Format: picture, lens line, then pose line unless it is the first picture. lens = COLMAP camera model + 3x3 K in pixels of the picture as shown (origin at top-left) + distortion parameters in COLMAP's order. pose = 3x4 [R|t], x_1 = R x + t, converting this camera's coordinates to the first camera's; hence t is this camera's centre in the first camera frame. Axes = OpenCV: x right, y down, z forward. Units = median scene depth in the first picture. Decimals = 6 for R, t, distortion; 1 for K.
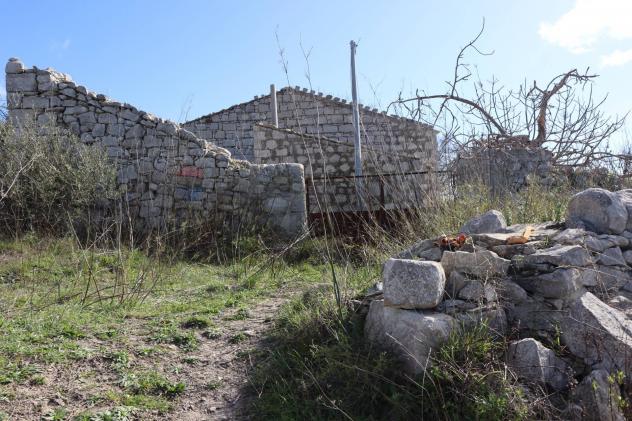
lens RADIAL K [[585.0, 0, 316.0], [0, 585.0, 210.5], [0, 0, 1]] dist [-0.133094, 0.002798]
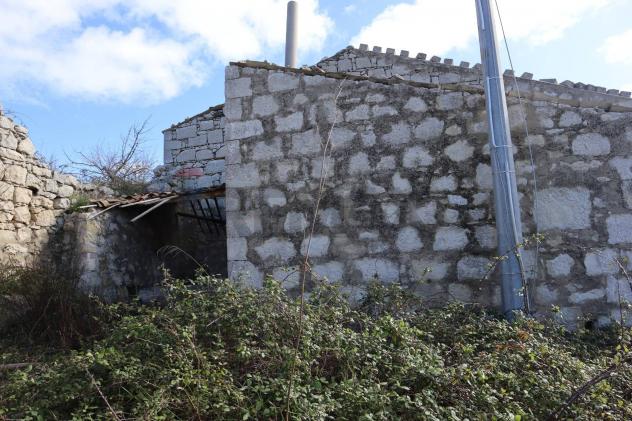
lens RADIAL K [[432.8, 0, 316.0], [0, 432.8, 210.5], [0, 0, 1]] dist [-0.075223, 0.002184]
pose [[0.966717, -0.029987, -0.254084, 0.030251], [0.005579, 0.995342, -0.096245, -0.012957], [0.255787, 0.091624, 0.962381, 0.730176]]
